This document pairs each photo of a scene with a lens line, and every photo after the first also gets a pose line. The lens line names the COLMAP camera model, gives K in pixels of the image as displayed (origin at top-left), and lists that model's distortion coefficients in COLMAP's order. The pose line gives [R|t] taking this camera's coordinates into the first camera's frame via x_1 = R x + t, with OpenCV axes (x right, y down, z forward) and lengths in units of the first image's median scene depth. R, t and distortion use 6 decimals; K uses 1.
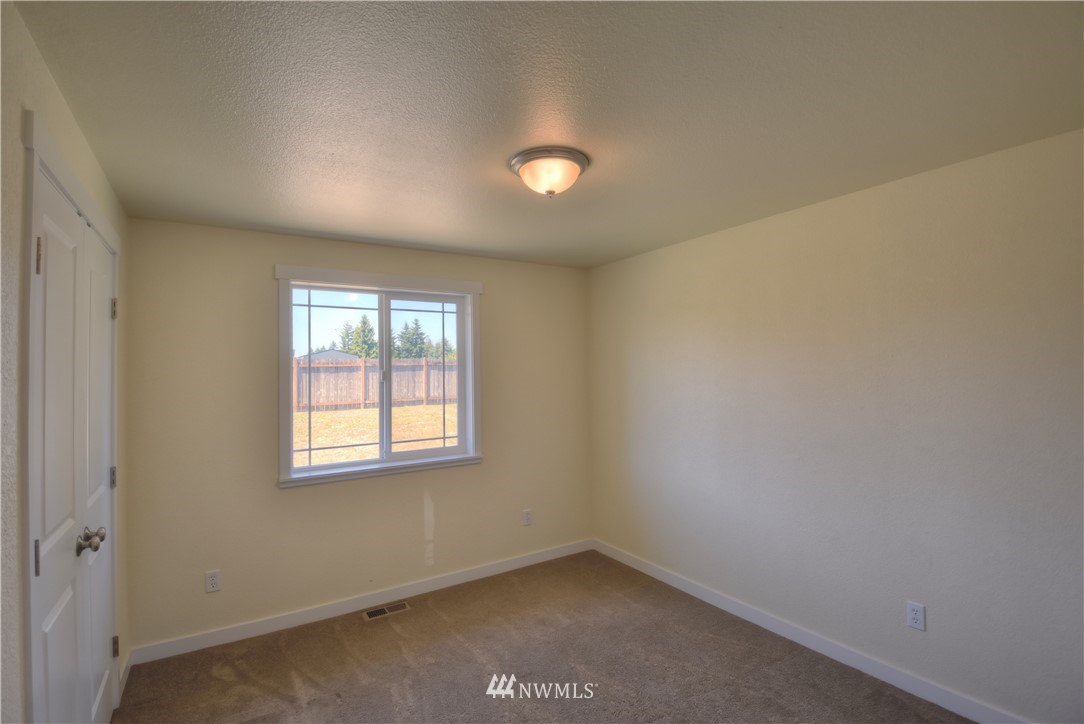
lens RADIAL K [[479.1, 0, 545.5], [0, 479.1, 359.7], [0, 0, 1]] dist [0.027580, -0.034040]
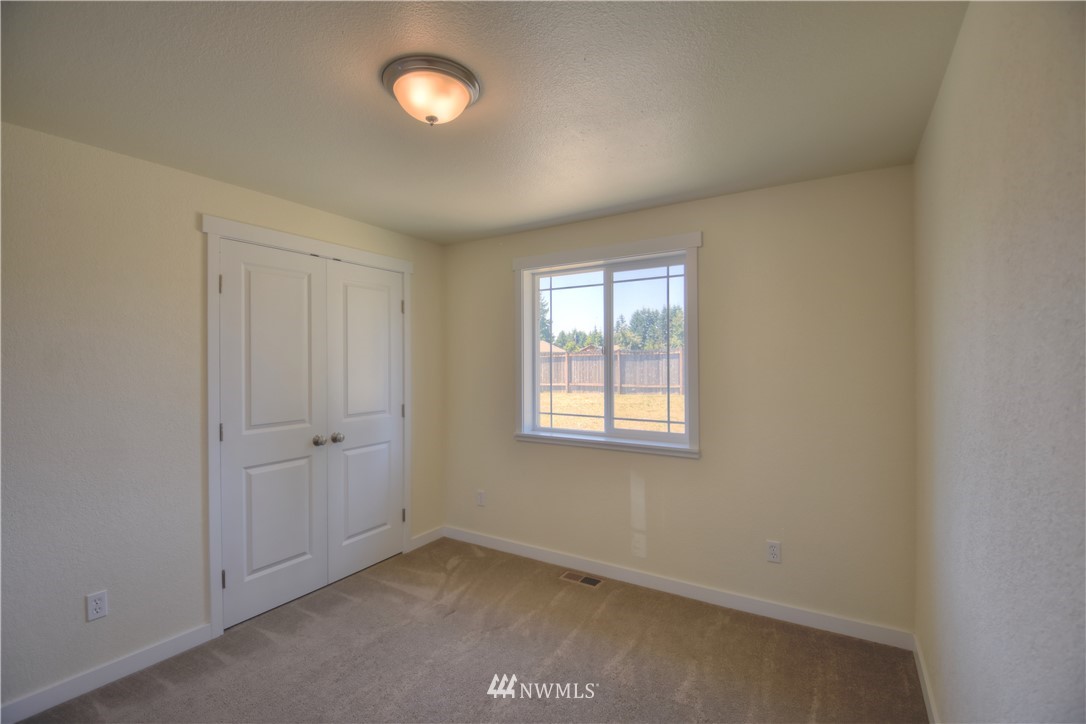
lens RADIAL K [[464.2, 0, 556.1], [0, 464.2, 352.2], [0, 0, 1]] dist [0.001332, -0.044771]
pose [[0.465595, -0.002095, -0.884995, 0.467616], [0.017887, 0.999815, 0.007044, 0.029391], [0.884817, -0.019109, 0.465547, 0.462230]]
